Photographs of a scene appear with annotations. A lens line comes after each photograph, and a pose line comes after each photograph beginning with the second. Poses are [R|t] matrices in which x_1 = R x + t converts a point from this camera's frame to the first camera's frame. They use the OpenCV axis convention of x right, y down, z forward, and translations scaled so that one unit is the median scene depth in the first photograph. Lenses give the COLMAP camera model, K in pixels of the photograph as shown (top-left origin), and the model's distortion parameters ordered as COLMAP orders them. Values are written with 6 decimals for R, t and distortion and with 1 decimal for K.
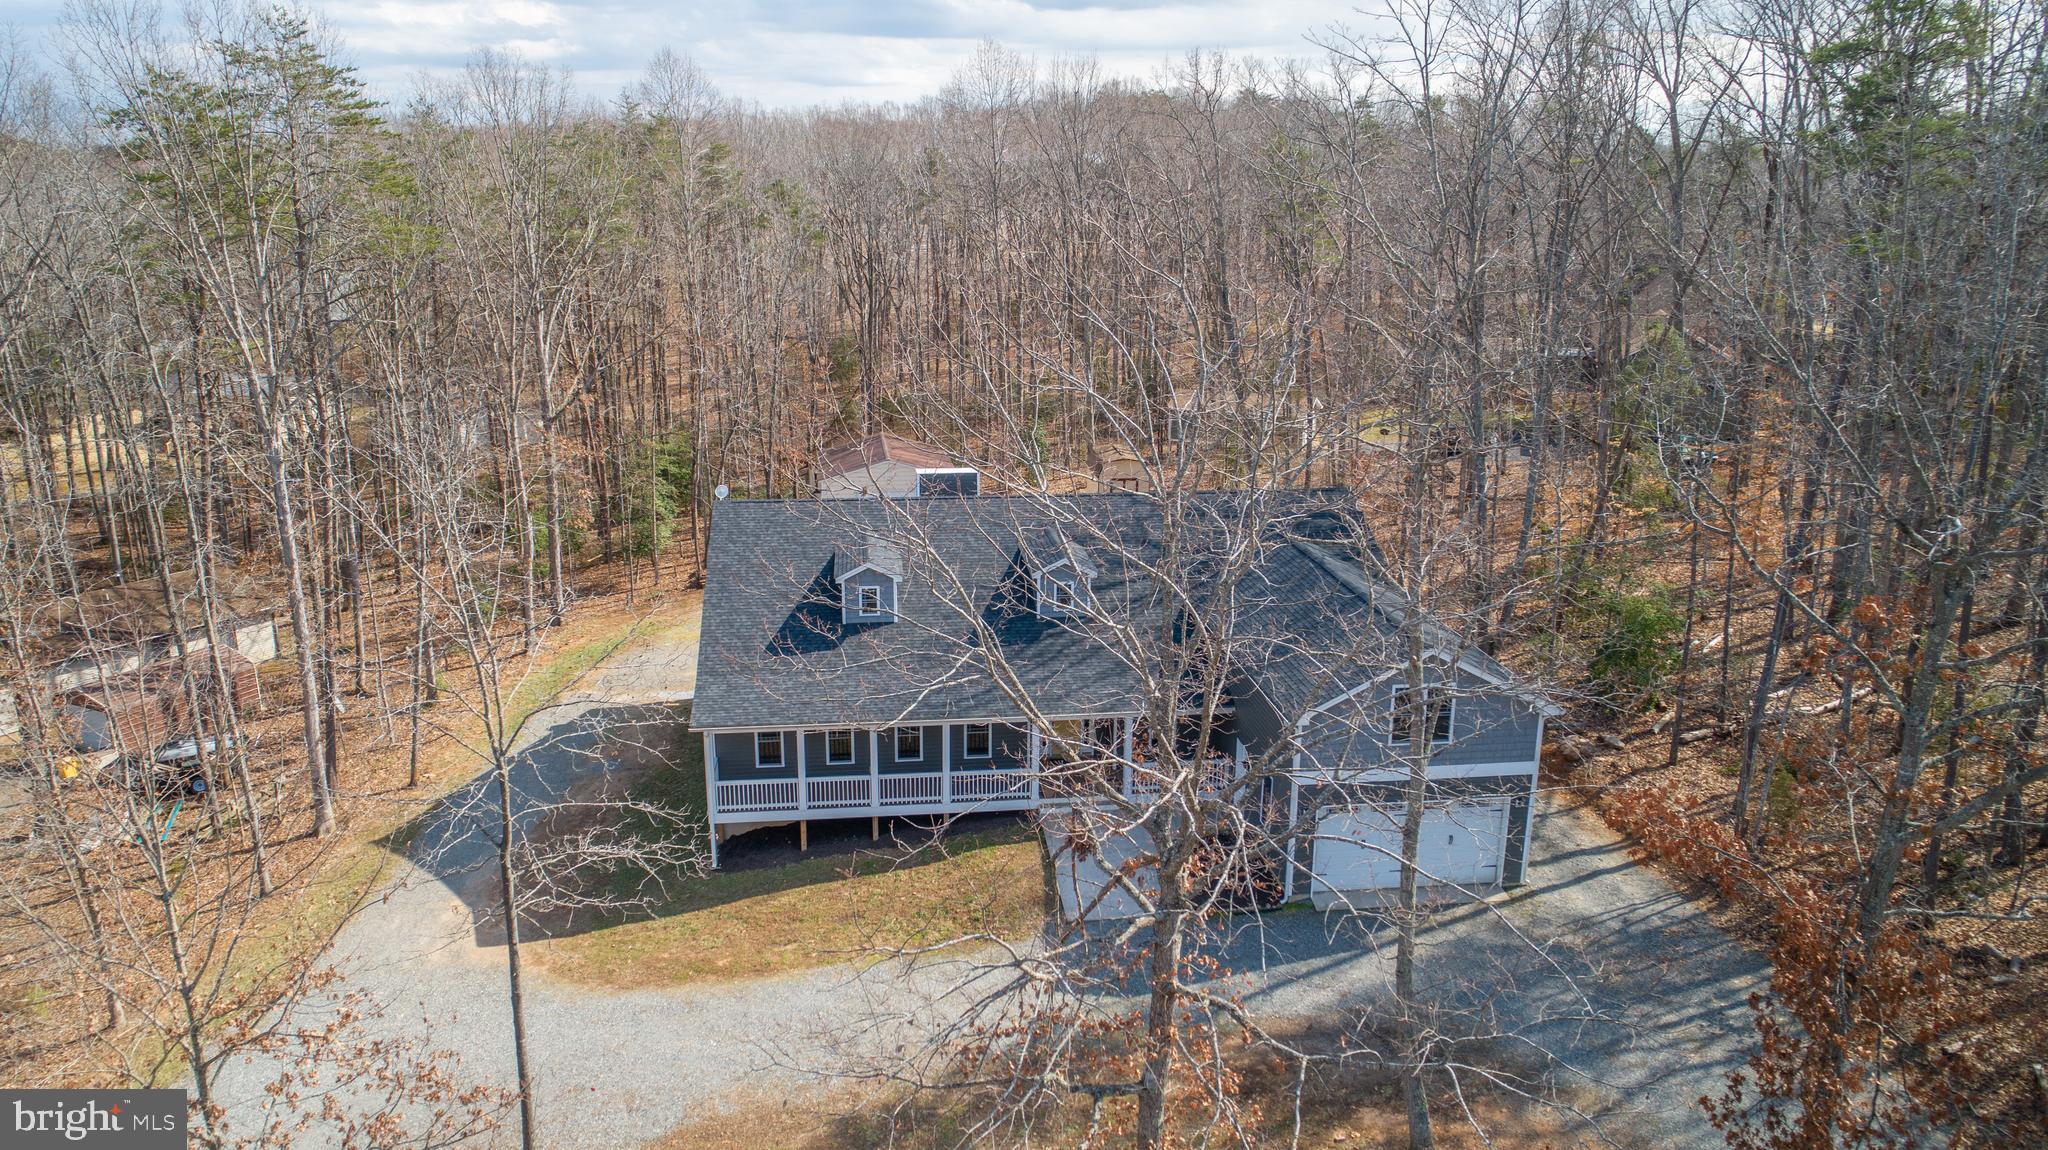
lens RADIAL K [[1378.3, 0, 1020.0], [0, 1378.3, 567.1], [0, 0, 1]] dist [-0.009711, 0.010229]
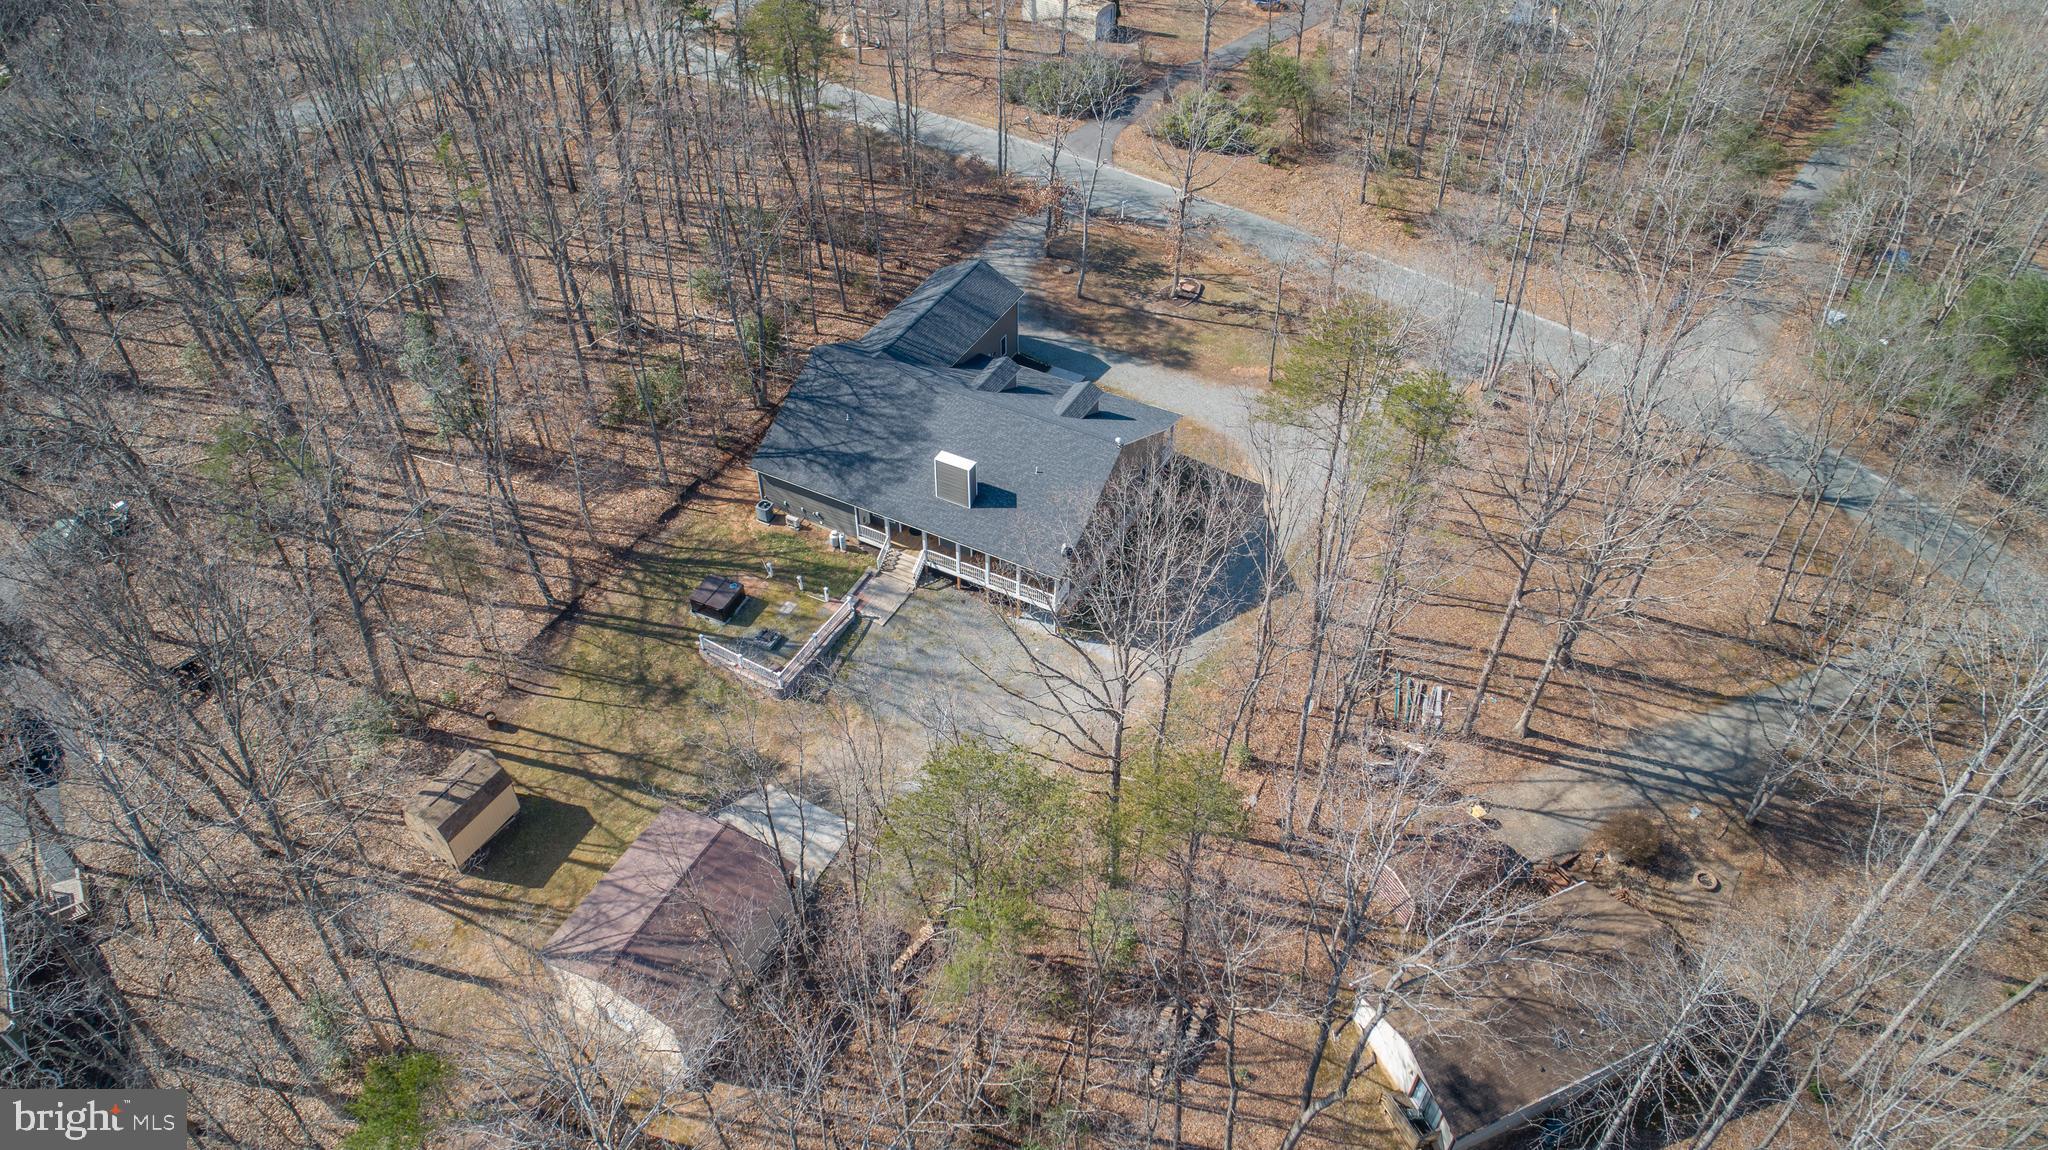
lens RADIAL K [[1378.3, 0, 1020.2], [0, 1378.3, 574.3], [0, 0, 1]] dist [-0.009711, 0.010229]
pose [[-0.820253, -0.404149, 0.404781, -1.056436], [0.108330, 0.585092, 0.803699, -1.639658], [-0.561648, 0.703087, -0.436142, 2.322086]]
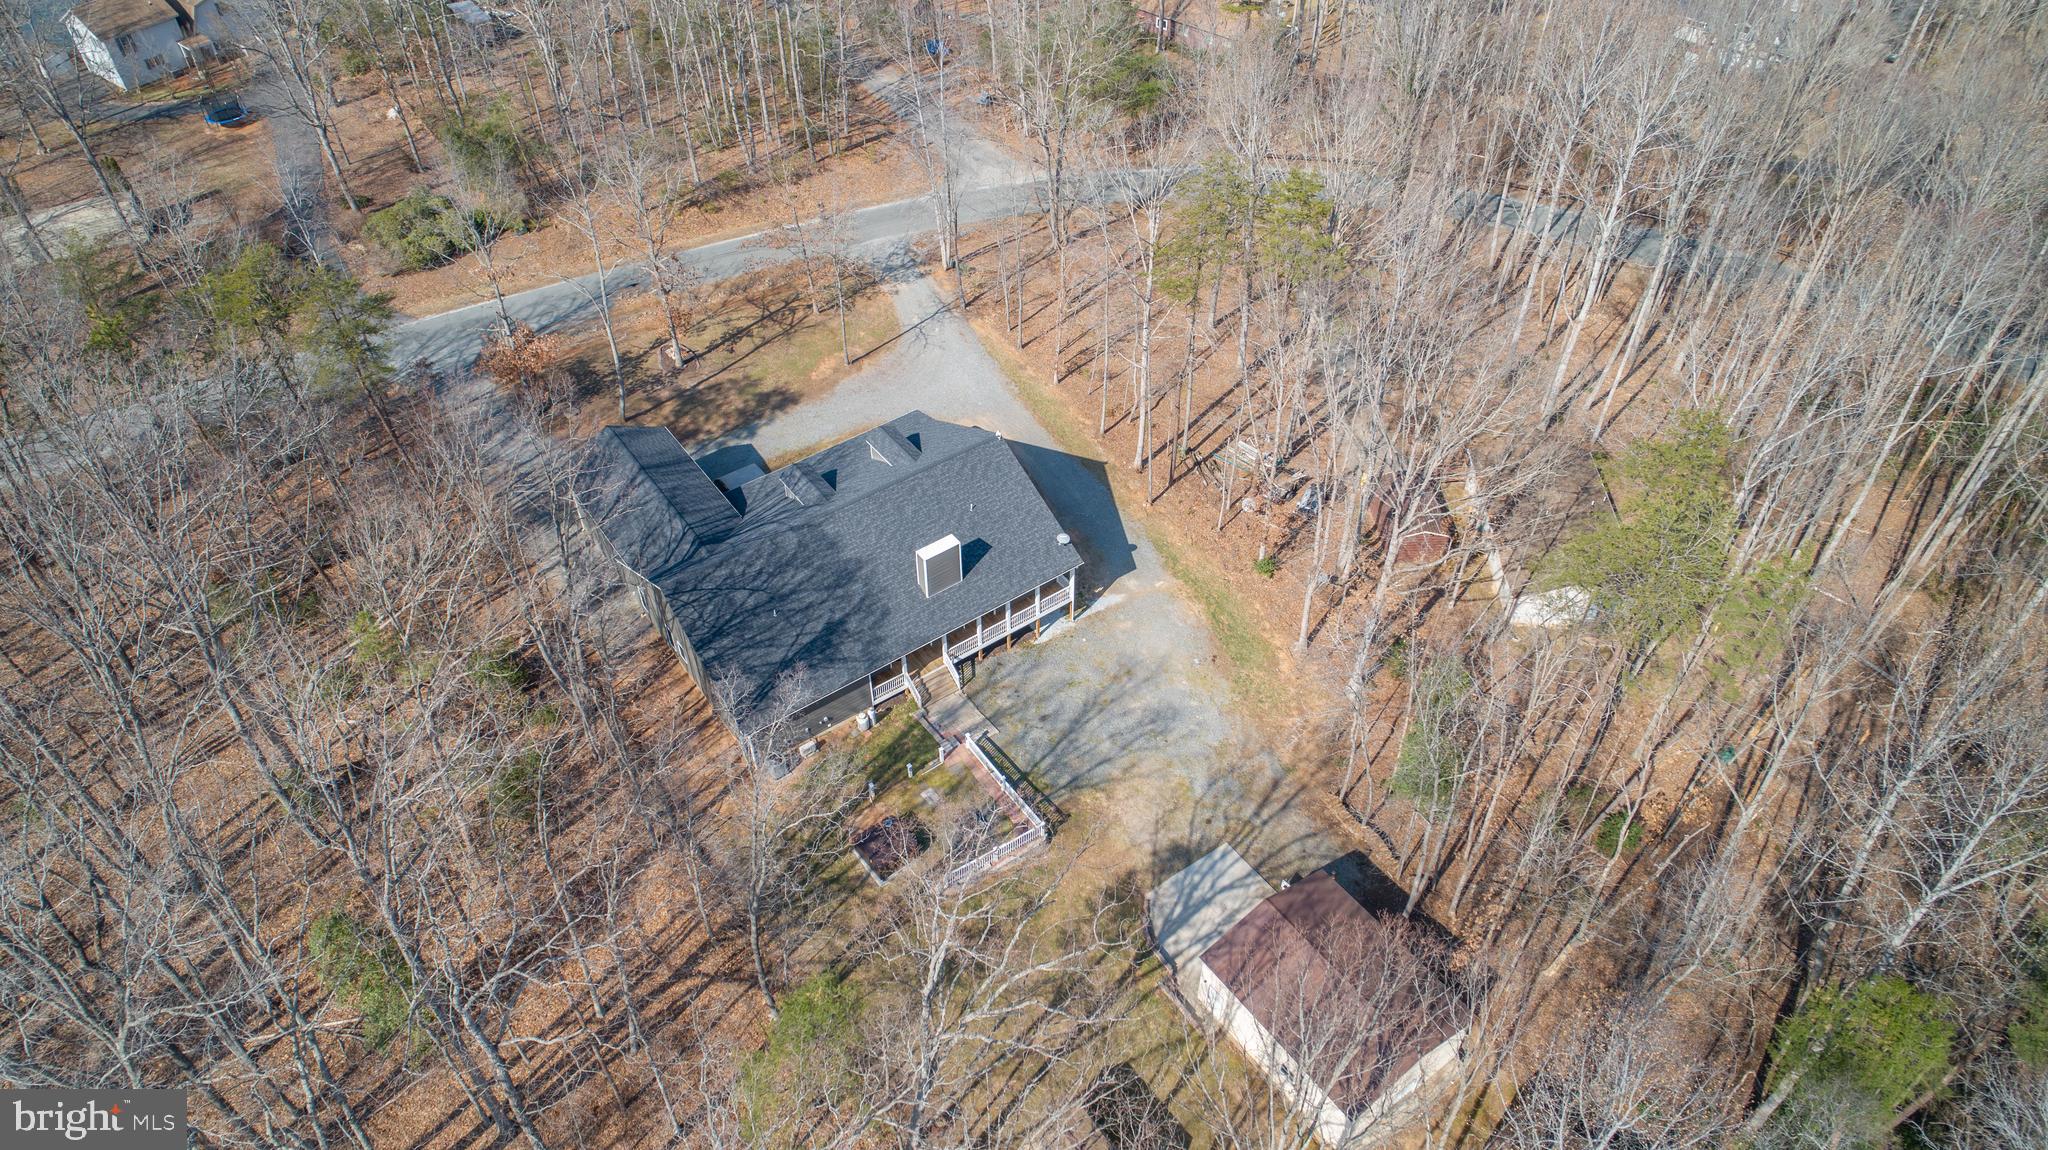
lens RADIAL K [[1378.3, 0, 1019.2], [0, 1378.3, 583.0], [0, 0, 1]] dist [-0.009711, 0.010229]
pose [[-0.875539, 0.333329, -0.349748, 0.533335], [-0.109213, 0.568616, 0.815321, -1.635829], [0.470643, 0.752042, -0.461442, 2.331633]]
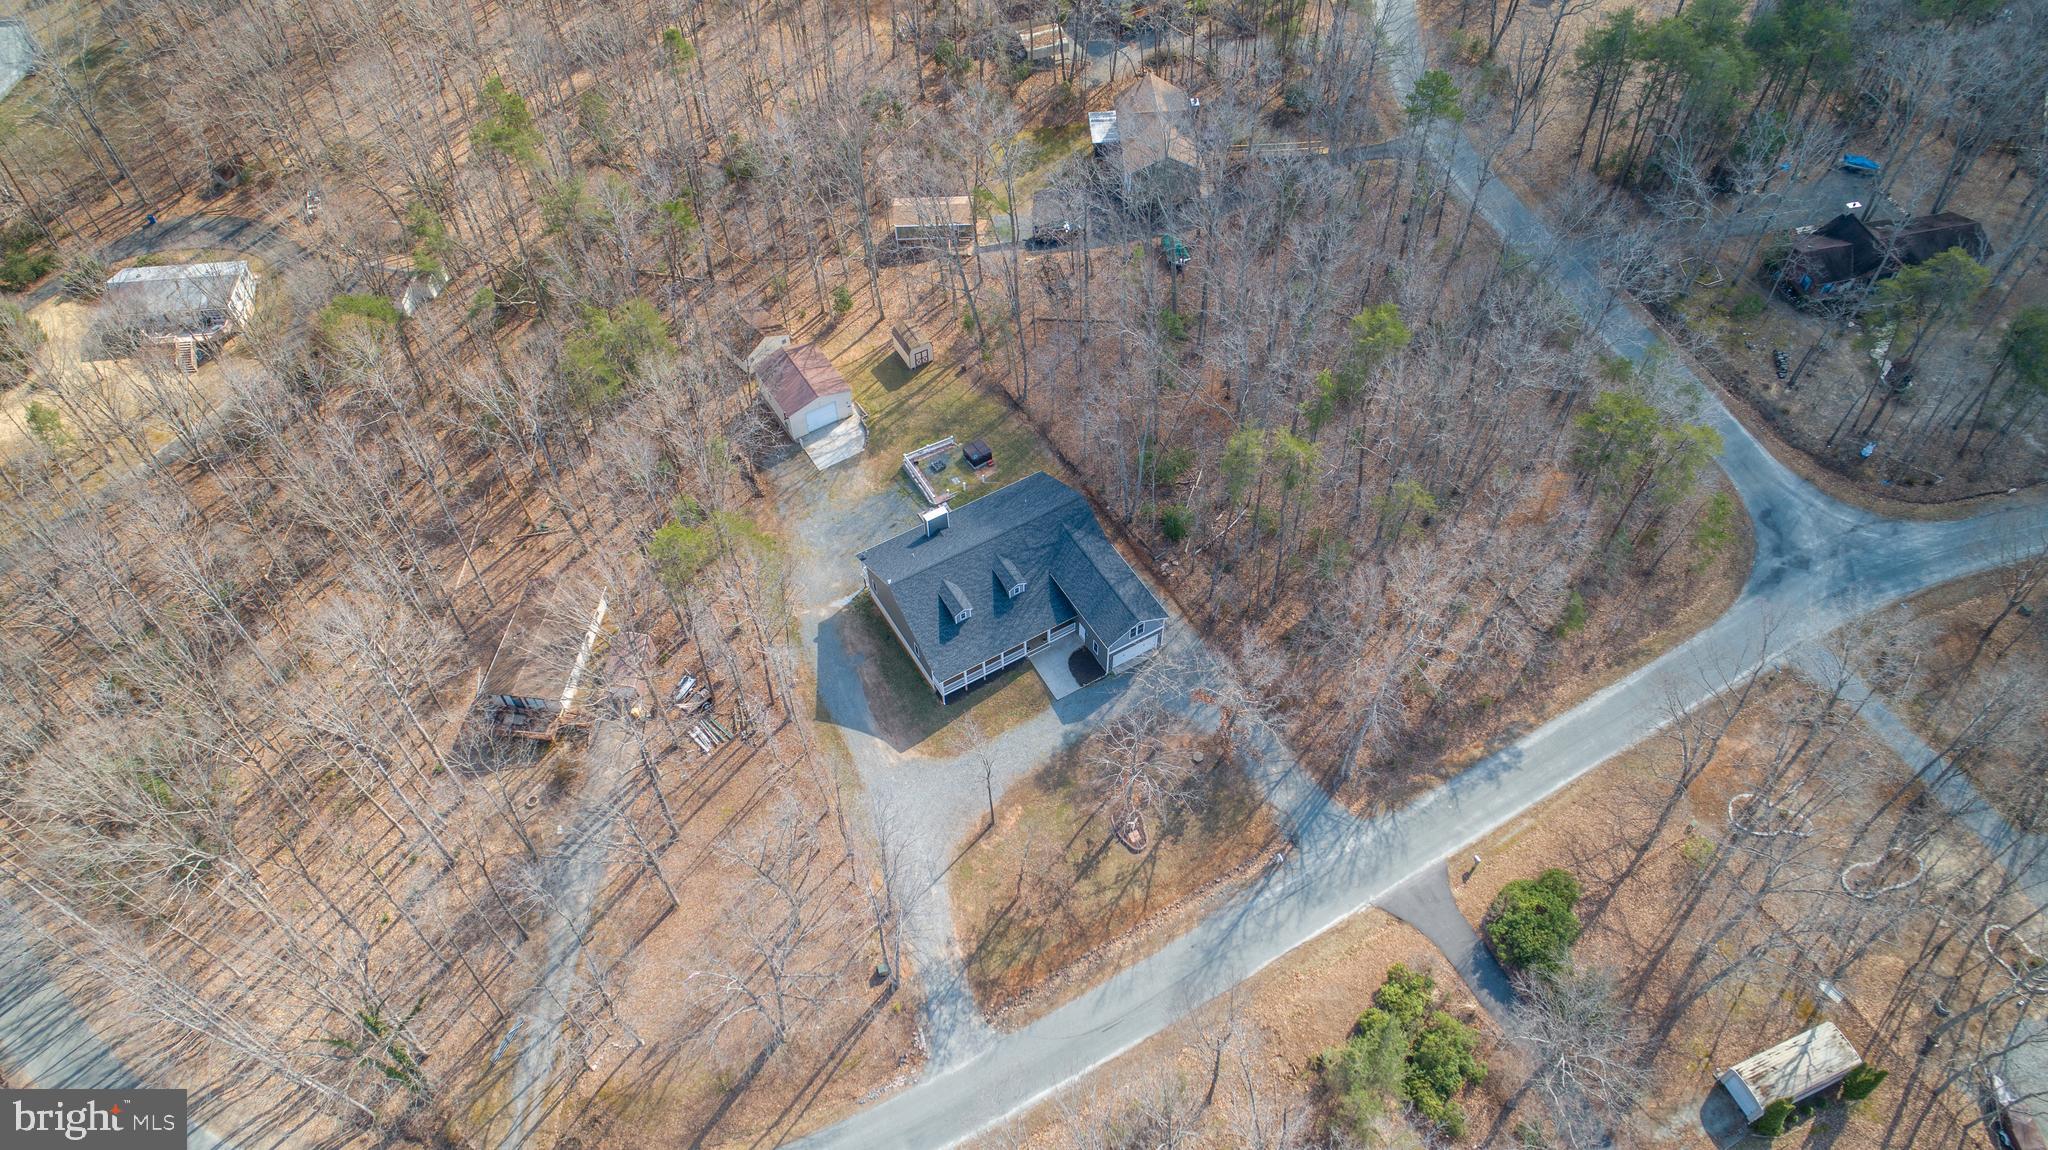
lens RADIAL K [[1378.3, 0, 1023.3], [0, 1378.3, 576.3], [0, 0, 1]] dist [-0.009711, 0.010229]
pose [[0.914691, -0.339155, 0.219806, -0.686425], [0.119054, 0.745845, 0.655394, -2.237002], [-0.386221, -0.573314, 0.722596, -1.370357]]
